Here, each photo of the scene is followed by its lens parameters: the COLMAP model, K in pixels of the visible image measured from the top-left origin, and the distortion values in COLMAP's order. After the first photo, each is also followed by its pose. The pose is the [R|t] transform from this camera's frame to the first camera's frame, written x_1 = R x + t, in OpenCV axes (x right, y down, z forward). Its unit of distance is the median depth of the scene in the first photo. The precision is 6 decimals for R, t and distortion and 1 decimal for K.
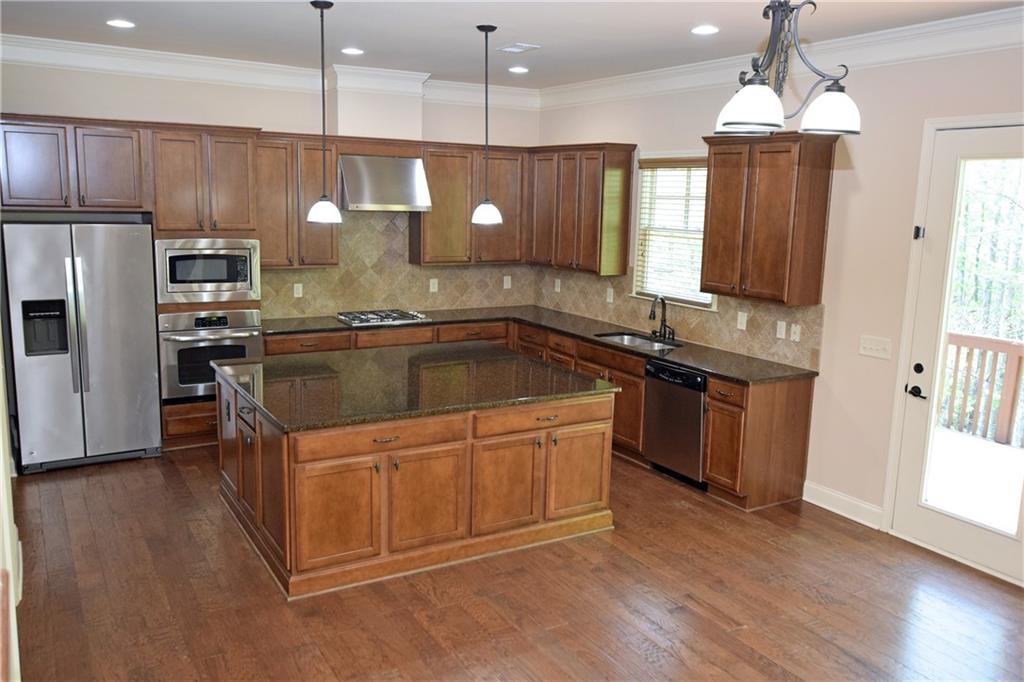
lens RADIAL K [[826.2, 0, 505.8], [0, 826.2, 339.0], [0, 0, 1]] dist [0.003867, 0.012813]
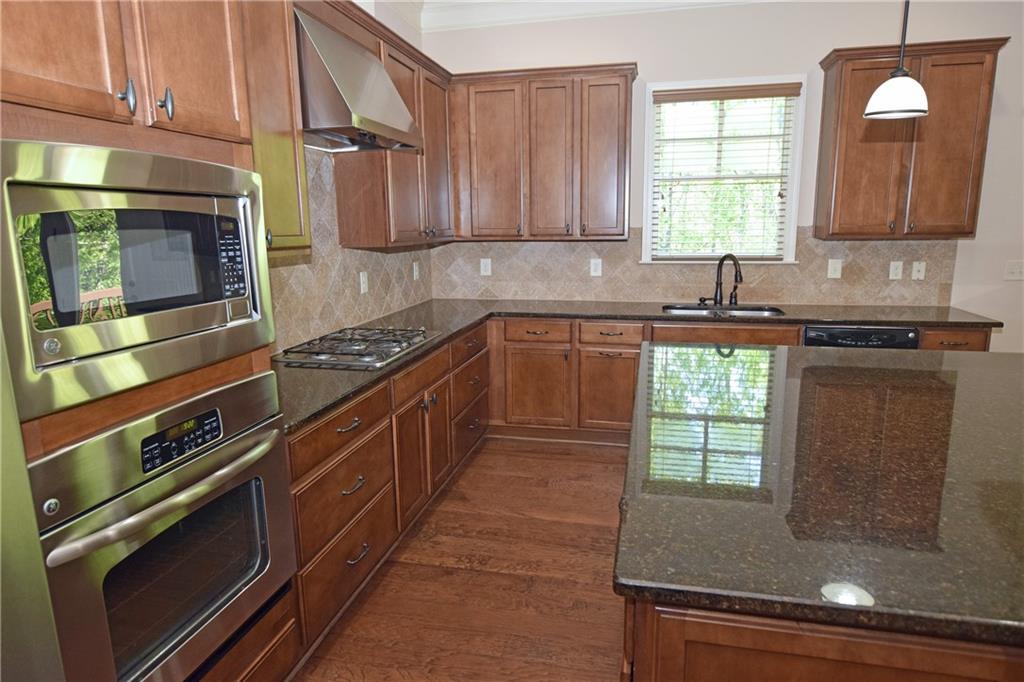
lens RADIAL K [[604.4, 0, 511.6], [0, 604.4, 334.1], [0, 0, 1]] dist [-0.008912, 0.005232]
pose [[0.684348, -0.166175, 0.709967, -0.467135], [0.155575, 0.984540, 0.080481, -0.063141], [-0.712365, 0.055376, 0.699621, 0.835023]]
